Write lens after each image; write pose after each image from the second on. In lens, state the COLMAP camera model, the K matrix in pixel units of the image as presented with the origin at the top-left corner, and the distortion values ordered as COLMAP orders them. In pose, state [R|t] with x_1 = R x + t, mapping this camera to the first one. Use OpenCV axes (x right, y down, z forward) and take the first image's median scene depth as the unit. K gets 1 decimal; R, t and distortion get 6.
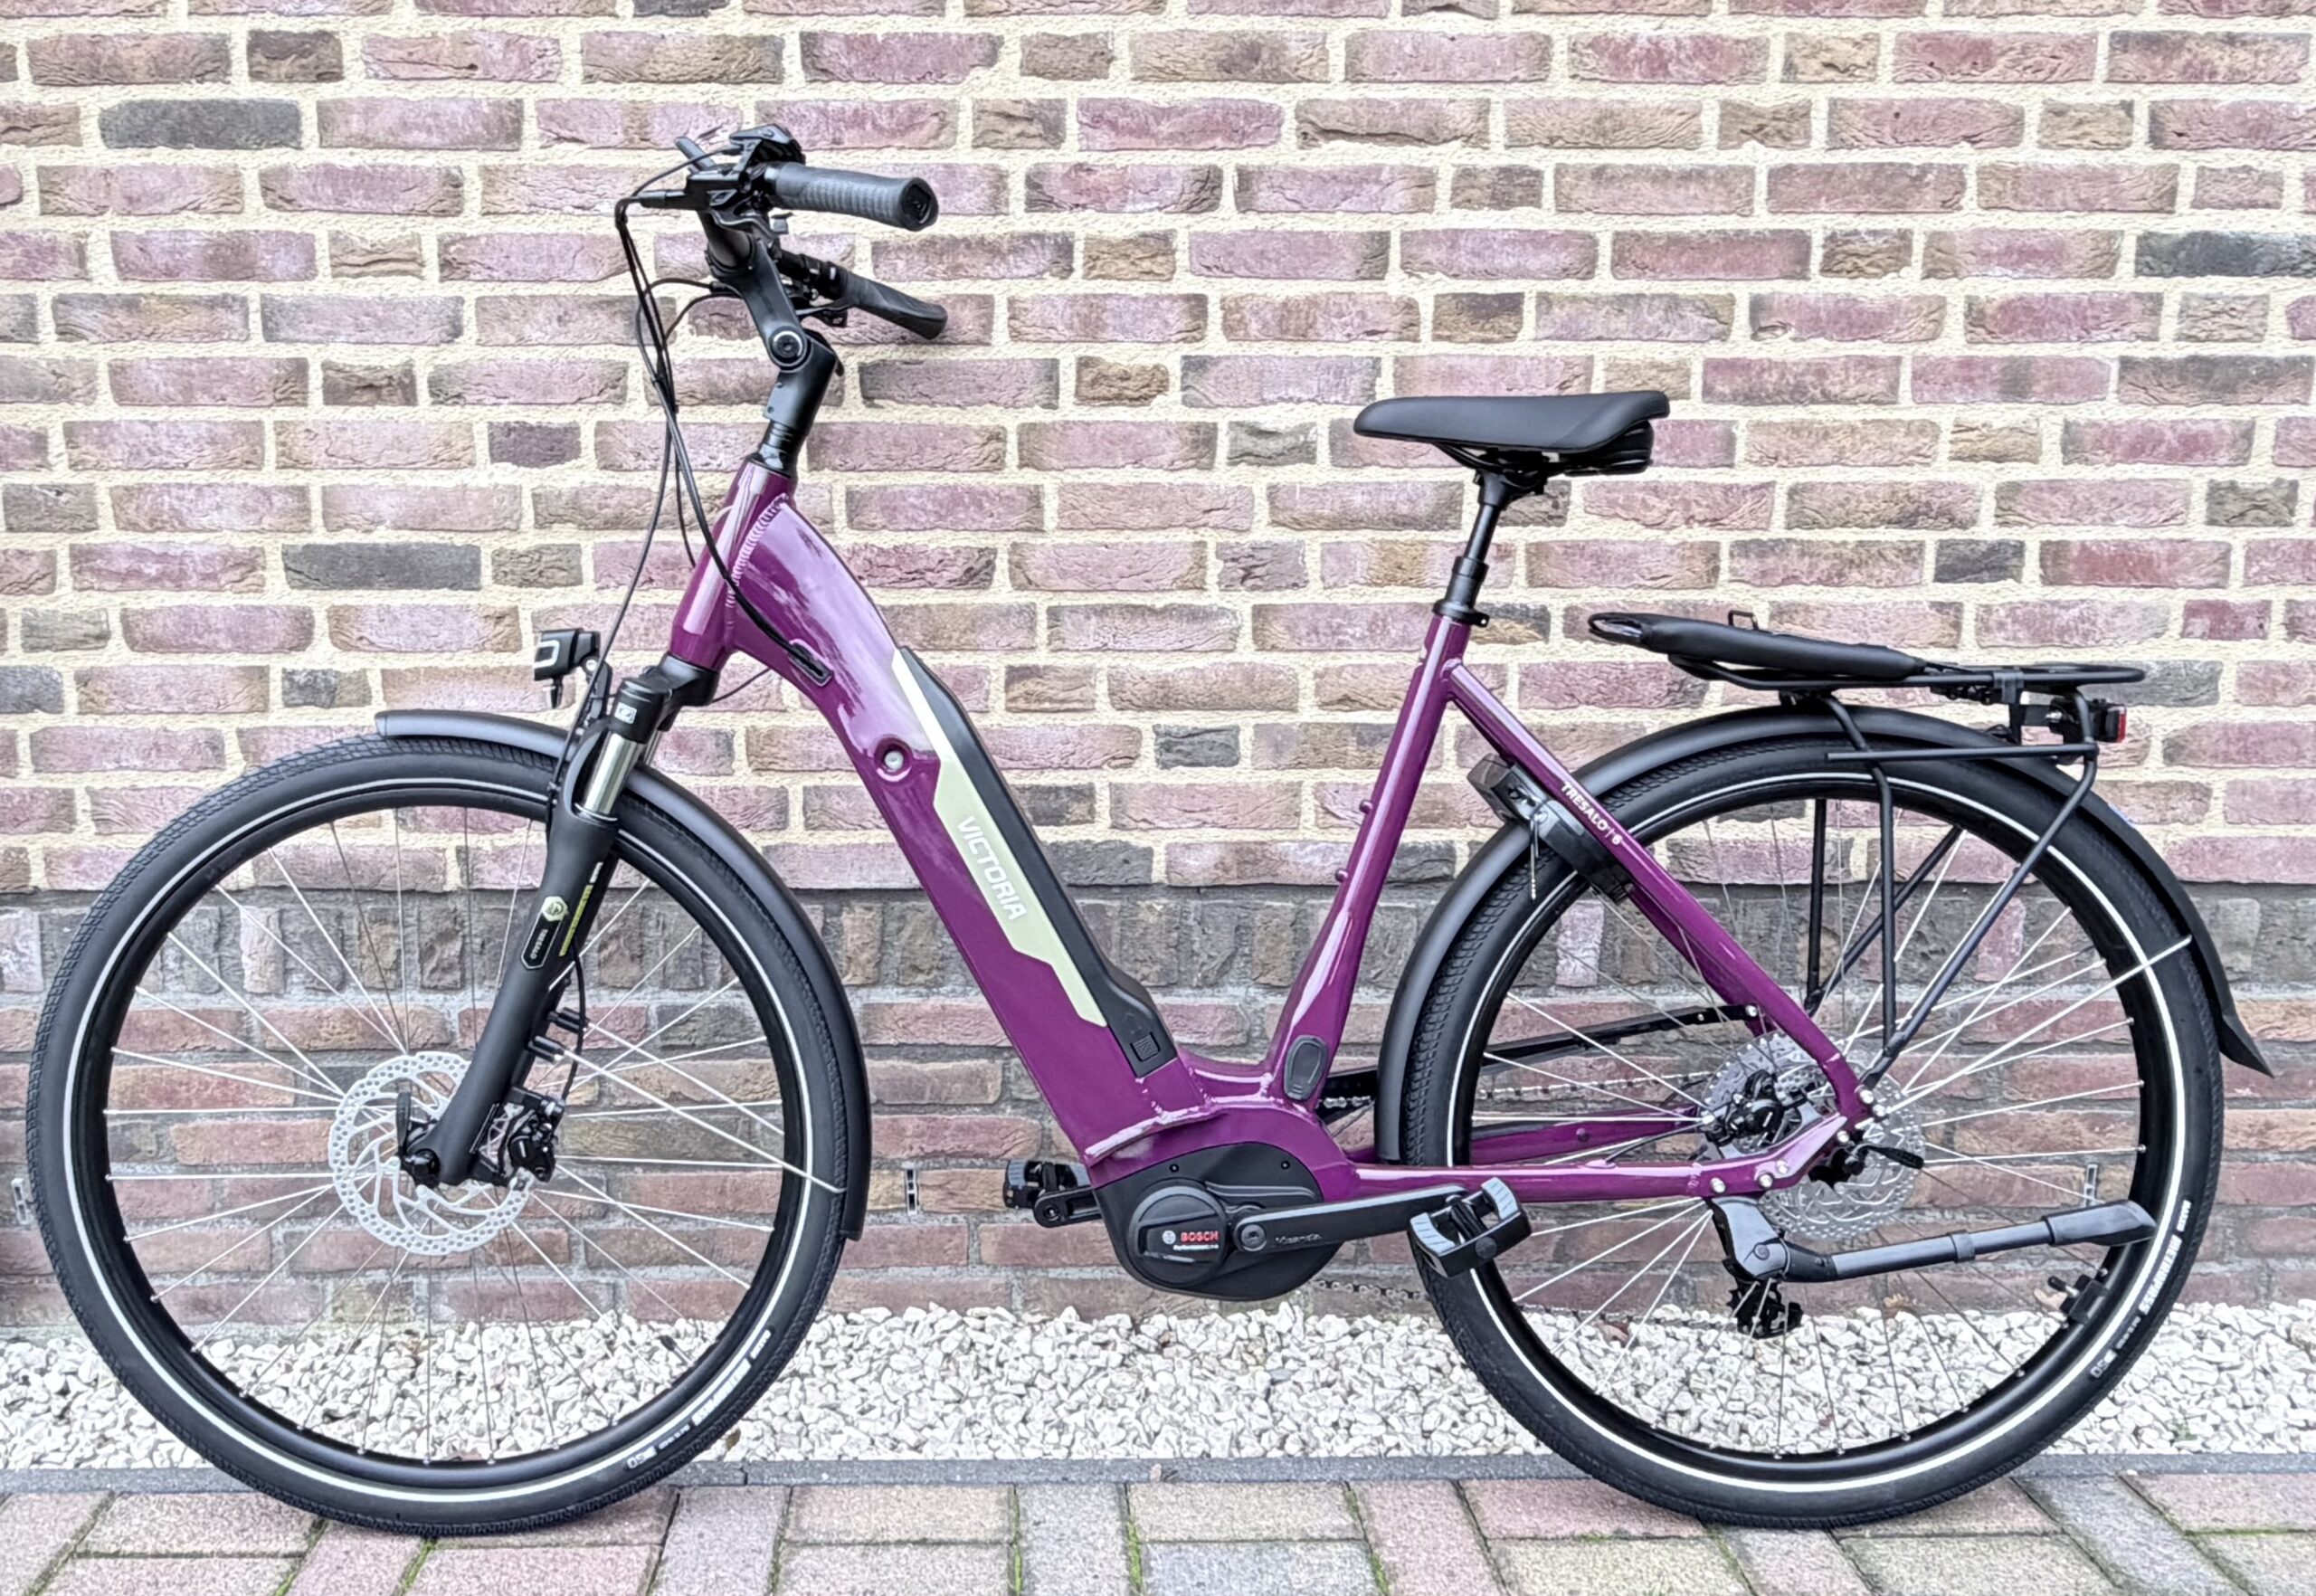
lens RADIAL K [[1910.2, 0, 1106.8], [0, 1910.2, 850.3], [0, 0, 1]] dist [-0.000625, 0.004485]
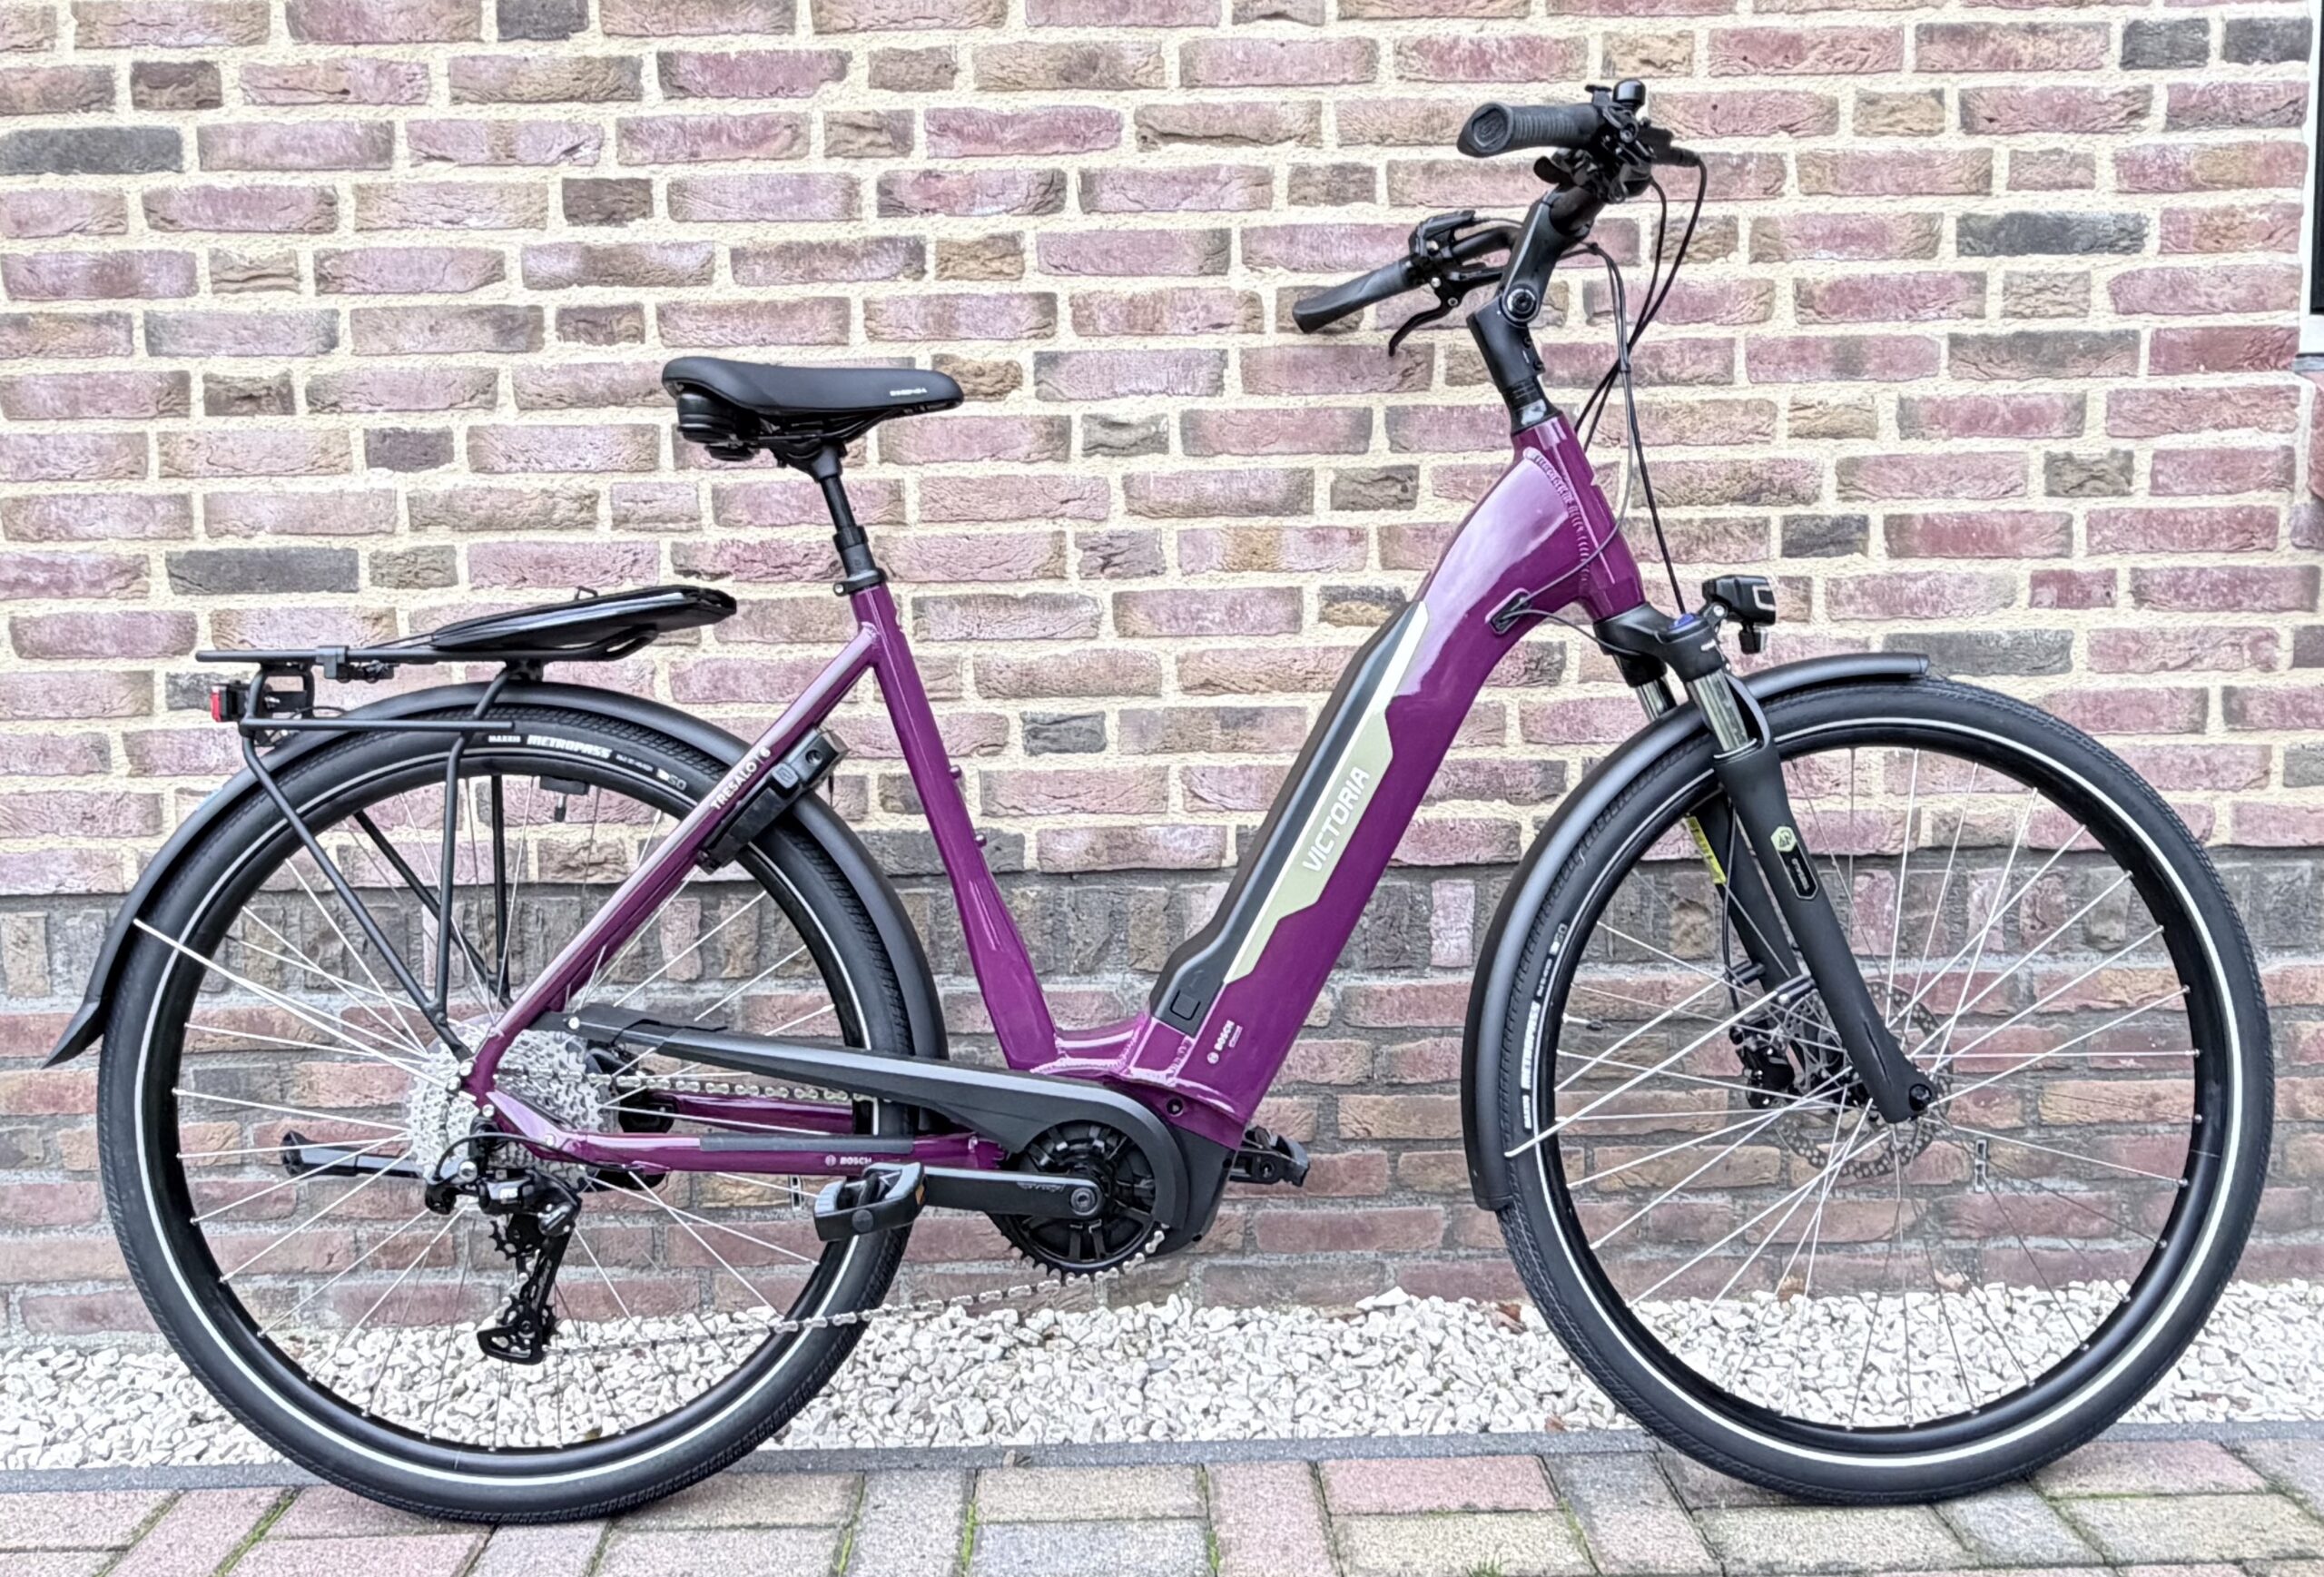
lens RADIAL K [[1853.4, 0, 1179.0], [0, 1853.4, 796.7], [0, 0, 1]] dist [0.003241, -0.002941]
pose [[0.999774, -0.018385, -0.010639, 0.121813], [0.017518, 0.996915, -0.076514, 0.057498], [0.012013, 0.076311, 0.997012, 0.021295]]
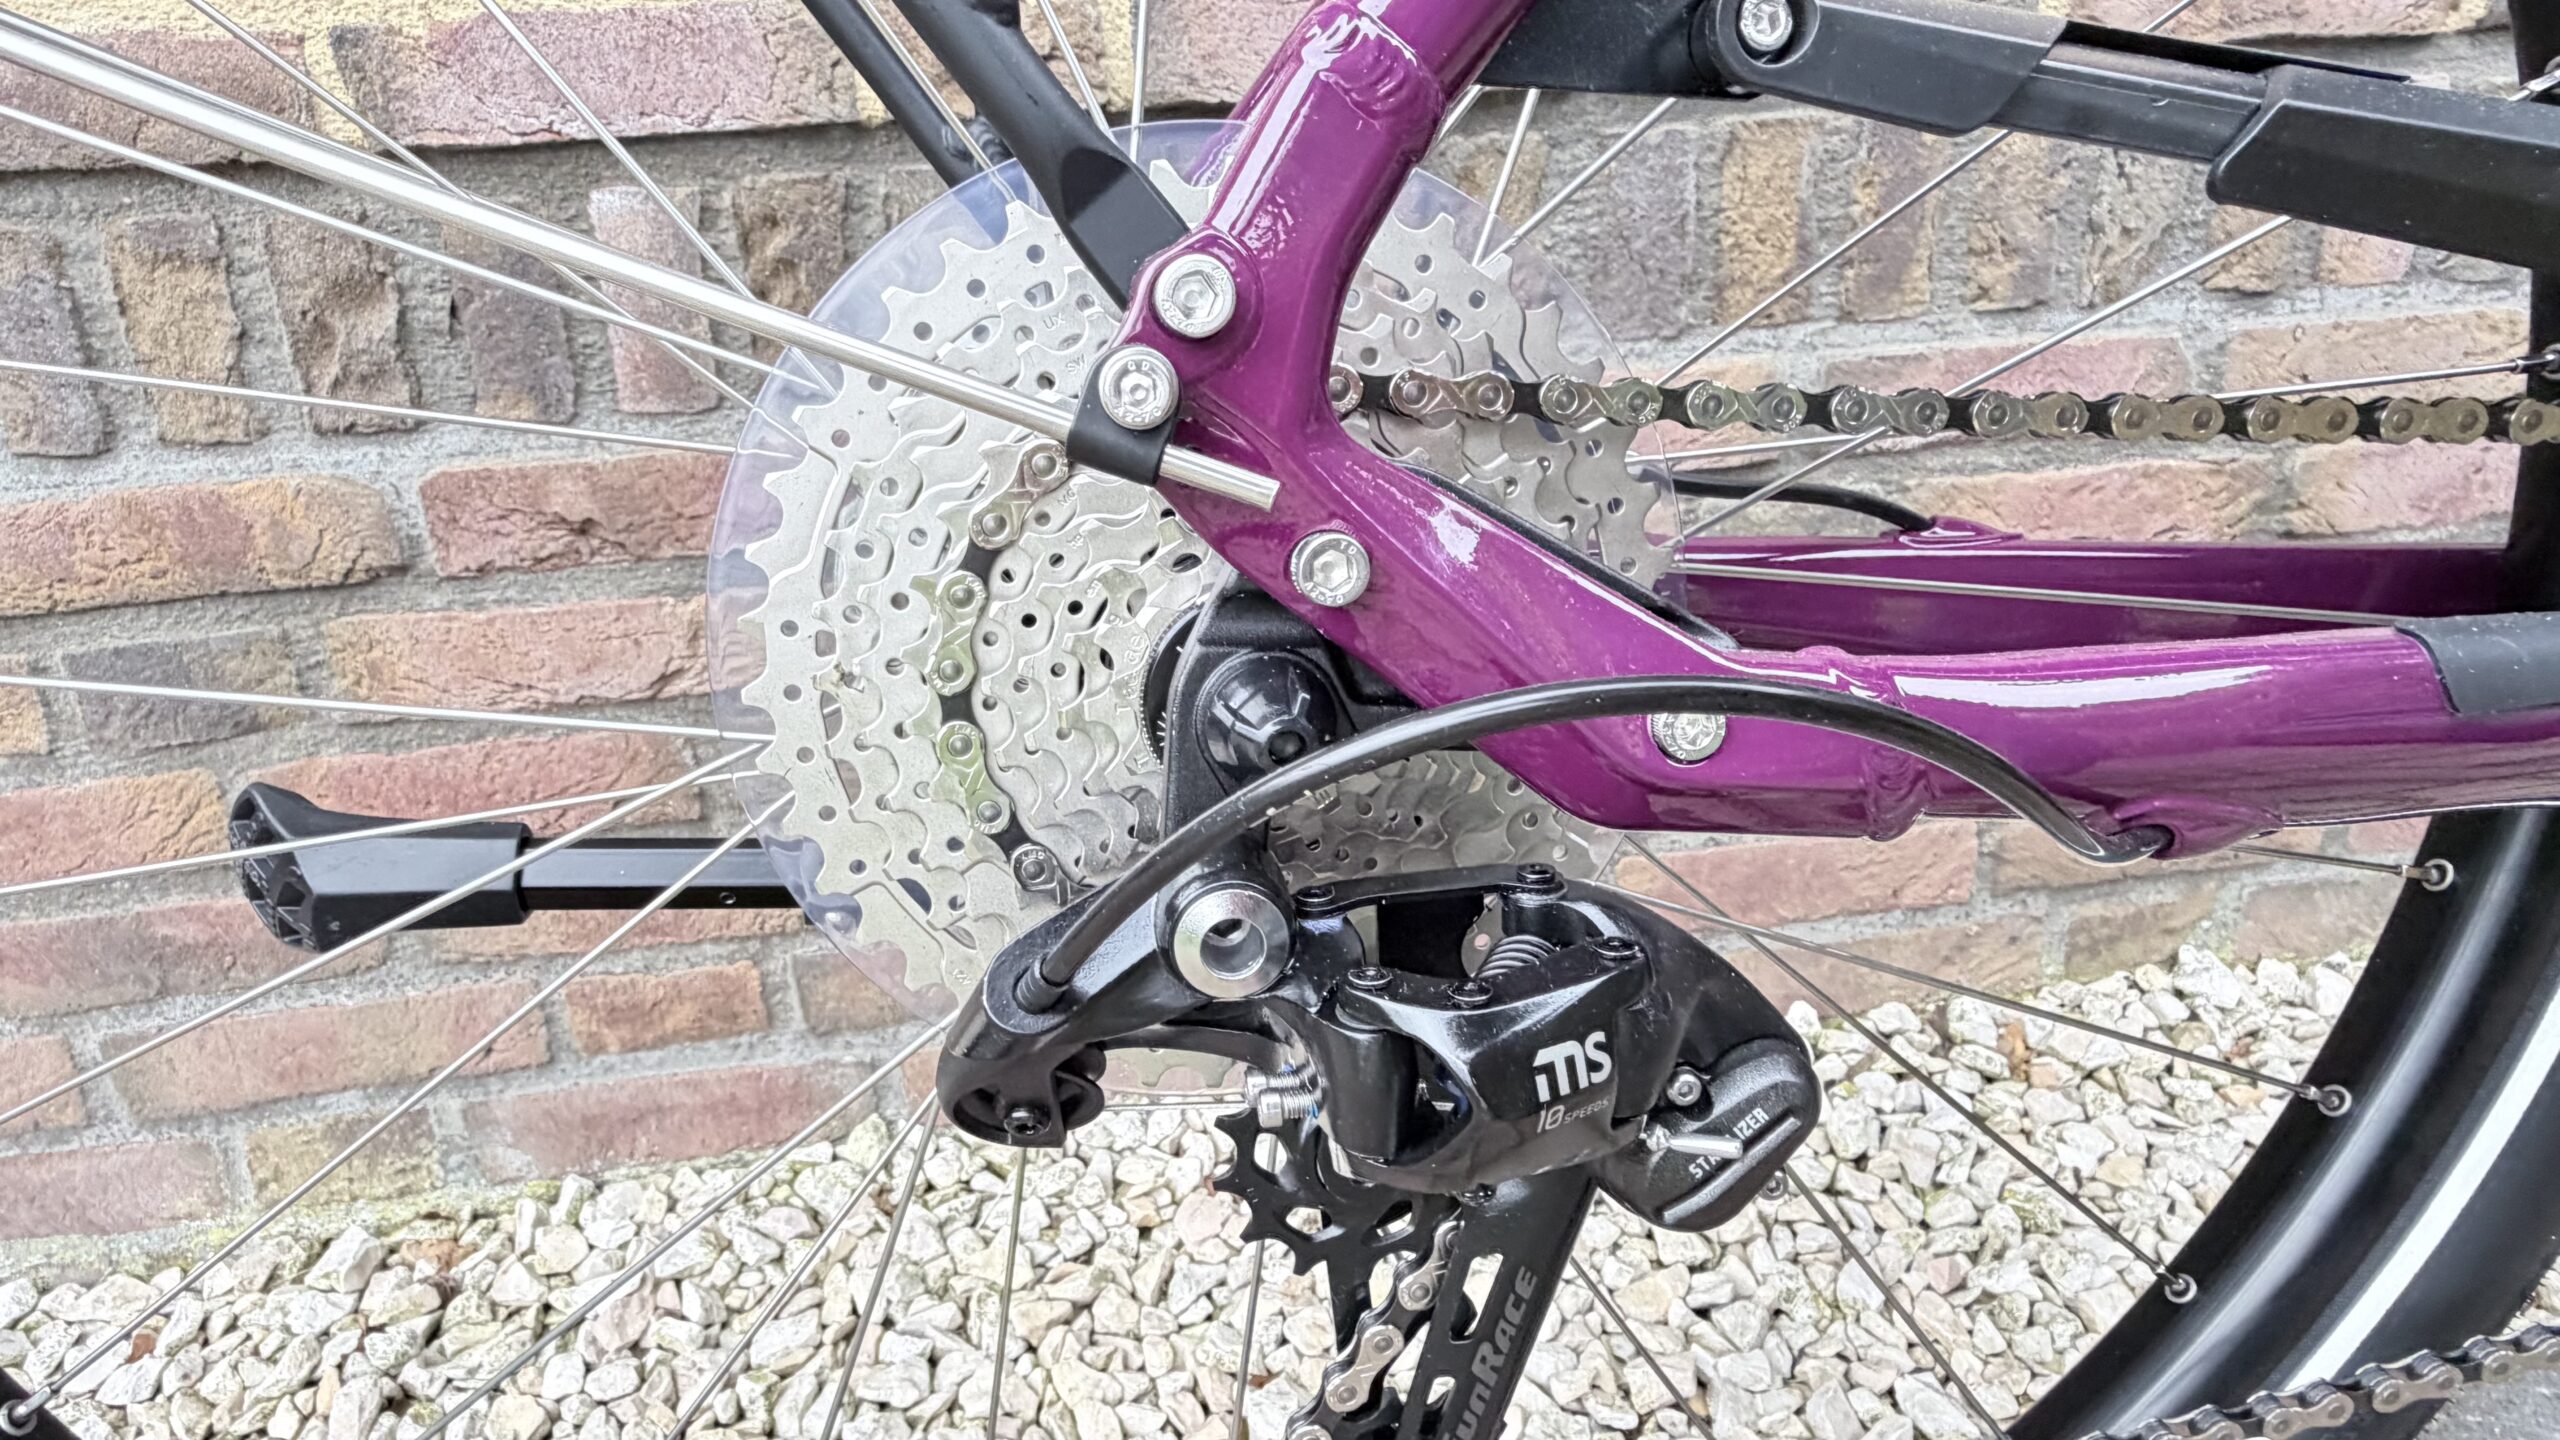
lens RADIAL K [[1400.0, 0, 1279.2], [0, 1400.0, 713.5], [0, 0, 1]] dist [0.003309, -0.001136]
pose [[0.992378, -0.093511, 0.080257, -0.193932], [0.084948, 0.990924, 0.104181, 0.124180], [-0.089271, -0.096569, 0.991315, 0.715205]]
